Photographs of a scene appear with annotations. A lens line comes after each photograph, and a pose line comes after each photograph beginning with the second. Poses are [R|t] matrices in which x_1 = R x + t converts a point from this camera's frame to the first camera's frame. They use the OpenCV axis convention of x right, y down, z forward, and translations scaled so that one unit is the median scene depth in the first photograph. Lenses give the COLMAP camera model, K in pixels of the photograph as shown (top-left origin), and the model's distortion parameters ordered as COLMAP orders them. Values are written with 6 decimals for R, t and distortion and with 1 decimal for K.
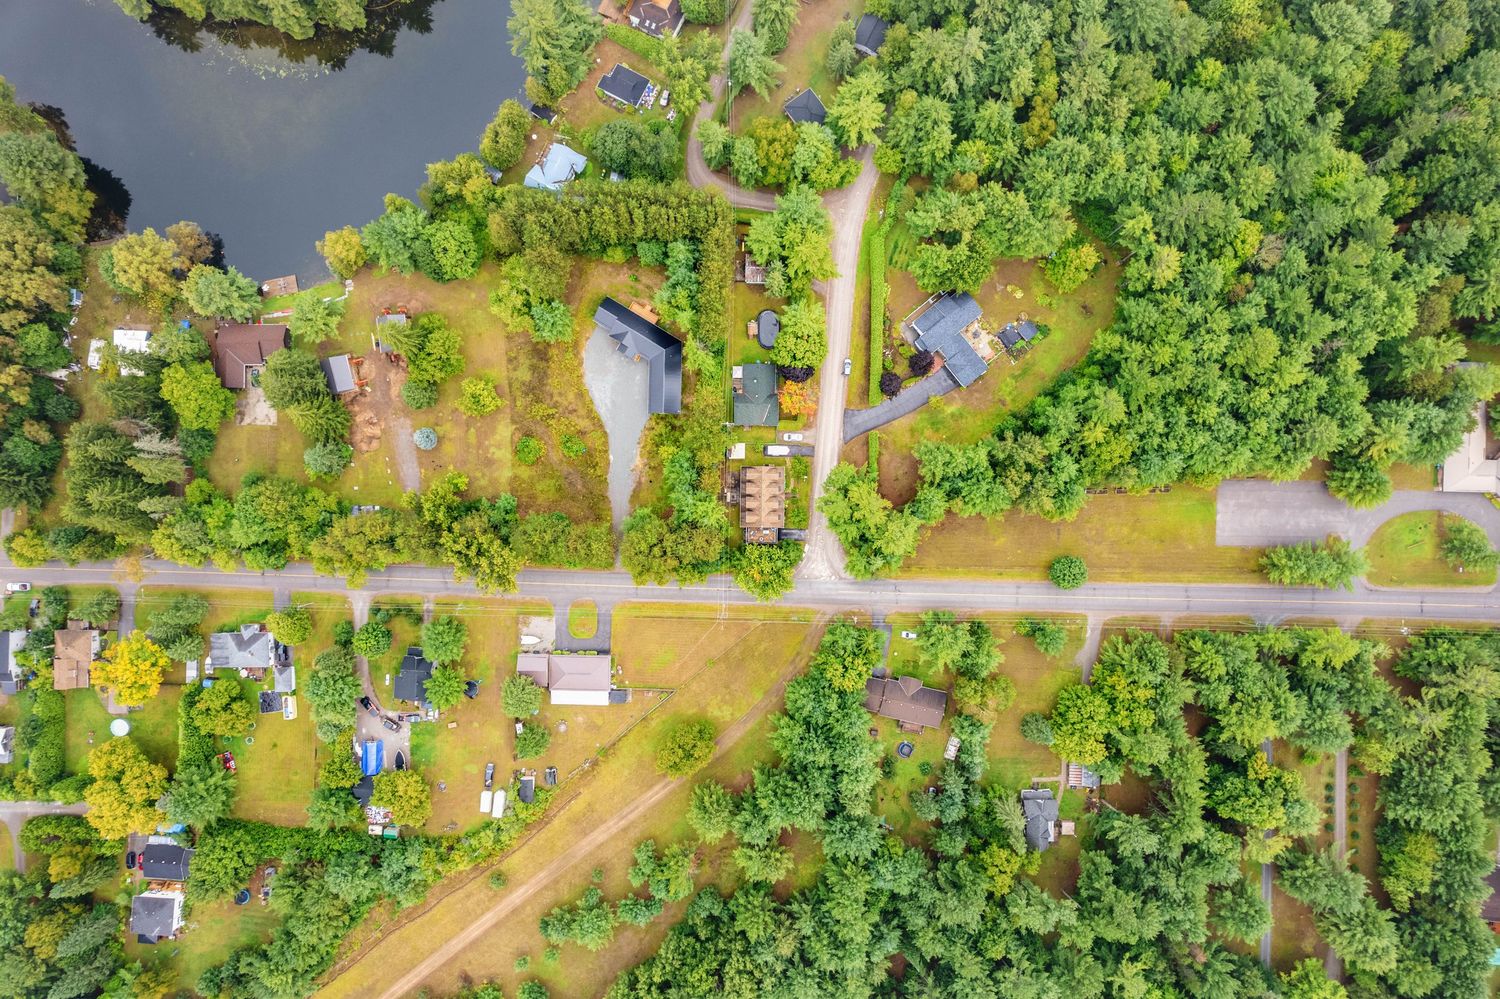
lens RADIAL K [[972.1, 0, 752.9], [0, 972.1, 505.3], [0, 0, 1]] dist [-0.064462, 0.057320]
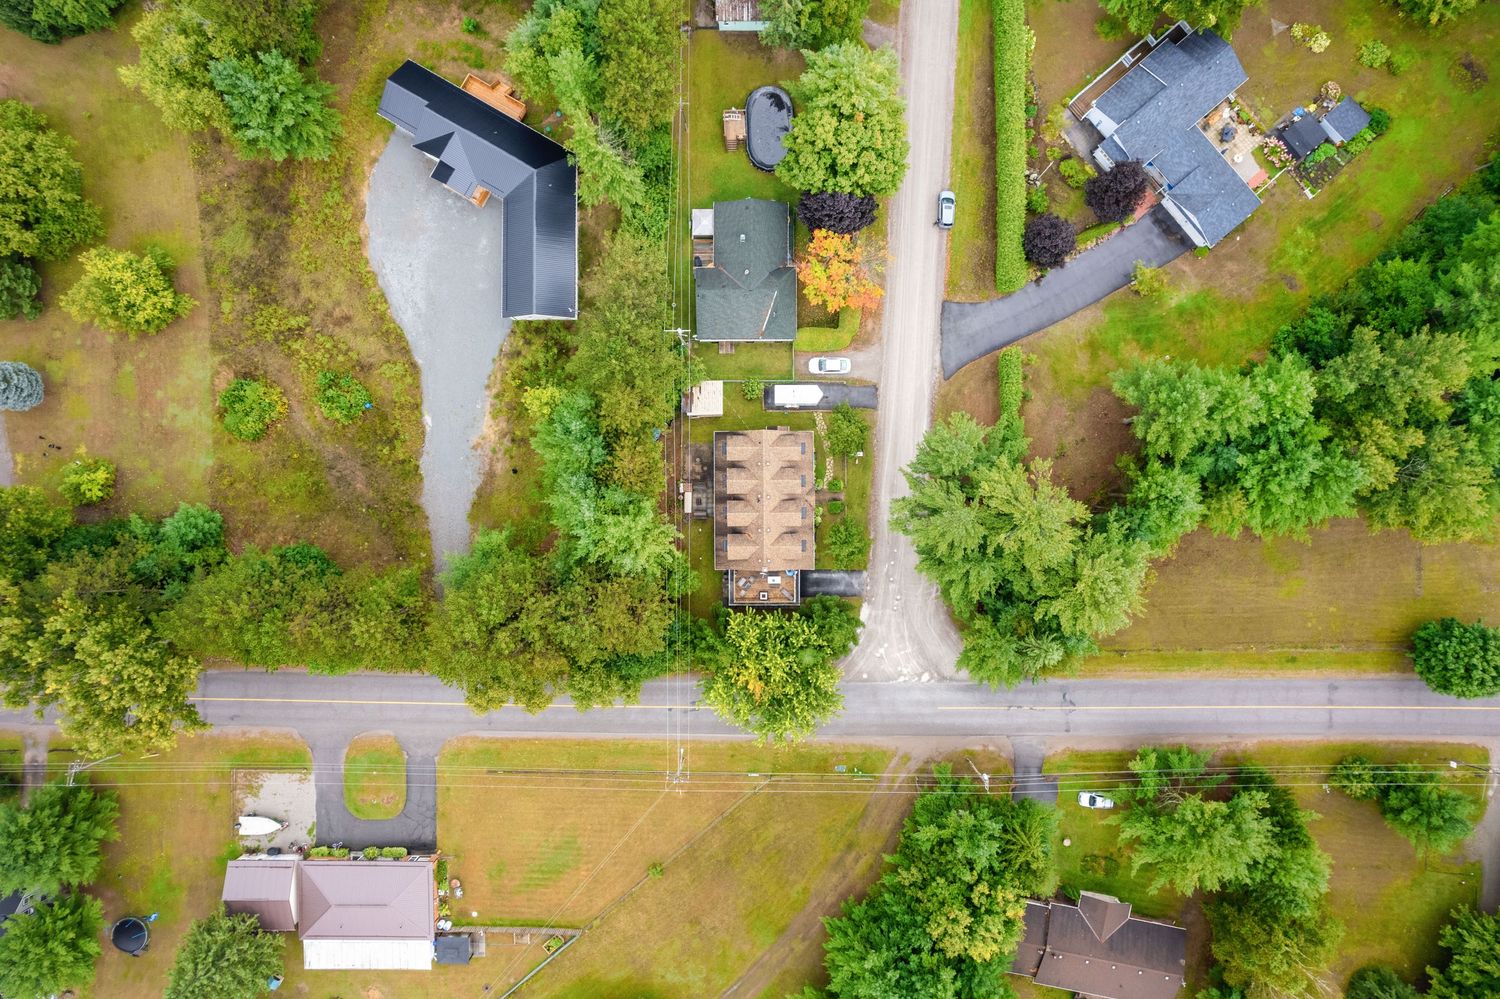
lens RADIAL K [[972.1, 0, 756.7], [0, 972.1, 508.2], [0, 0, 1]] dist [-0.064462, 0.057320]
pose [[0.999771, -0.020404, 0.006479, 0.003476], [0.020413, 0.999791, -0.001316, -0.004647], [-0.006451, 0.001448, 0.999978, 0.562000]]
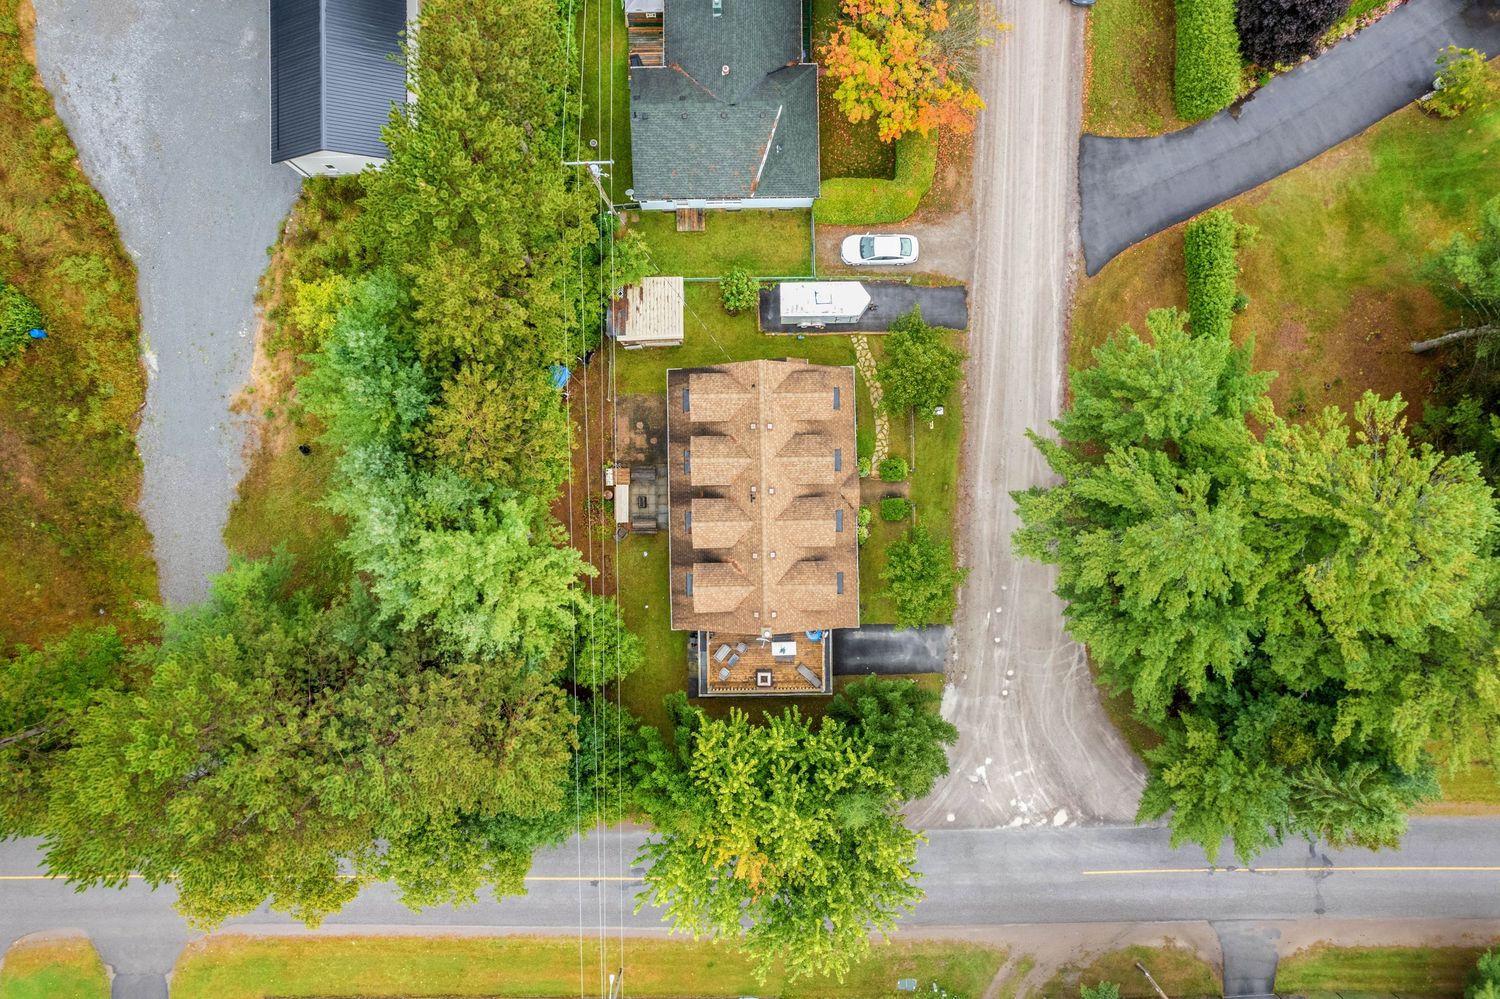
lens RADIAL K [[972.1, 0, 759.7], [0, 972.1, 504.8], [0, 0, 1]] dist [-0.064462, 0.057320]
pose [[0.999356, -0.031789, 0.016637, 0.005088], [0.031939, 0.999451, -0.008823, -0.005028], [-0.016347, 0.009348, 0.999823, 0.770161]]
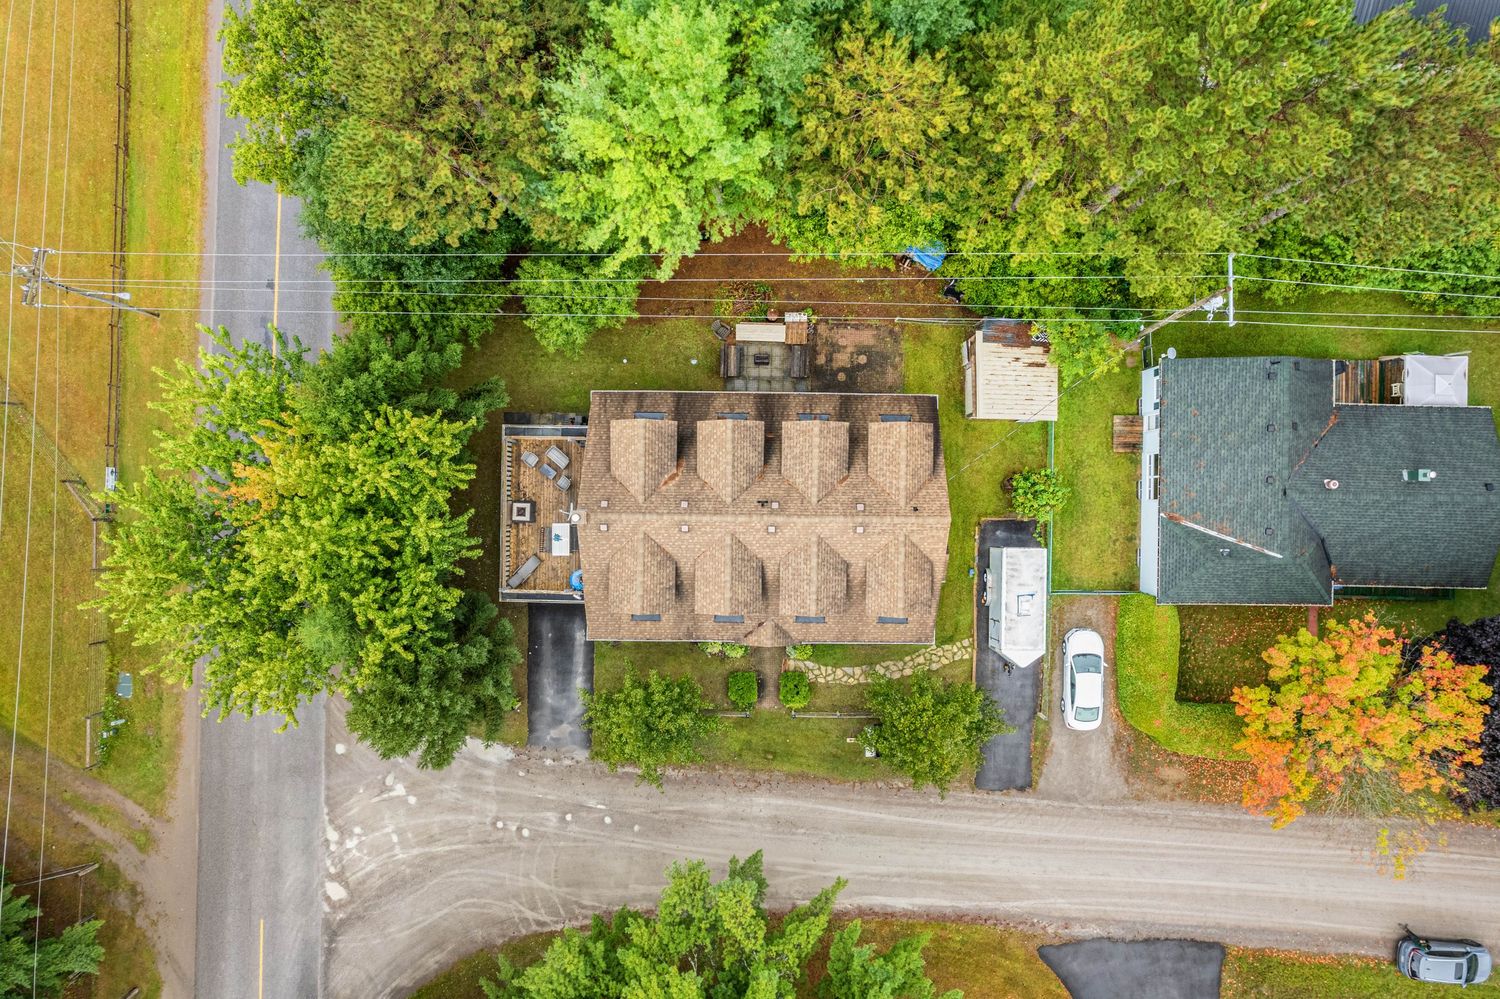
lens RADIAL K [[972.1, 0, 752.7], [0, 972.1, 502.8], [0, 0, 1]] dist [-0.064462, 0.057320]
pose [[0.002318, 0.999959, 0.008795, 0.005665], [-0.999986, 0.002358, -0.004634, -0.006061], [-0.004655, -0.008784, 0.999951, 0.828244]]
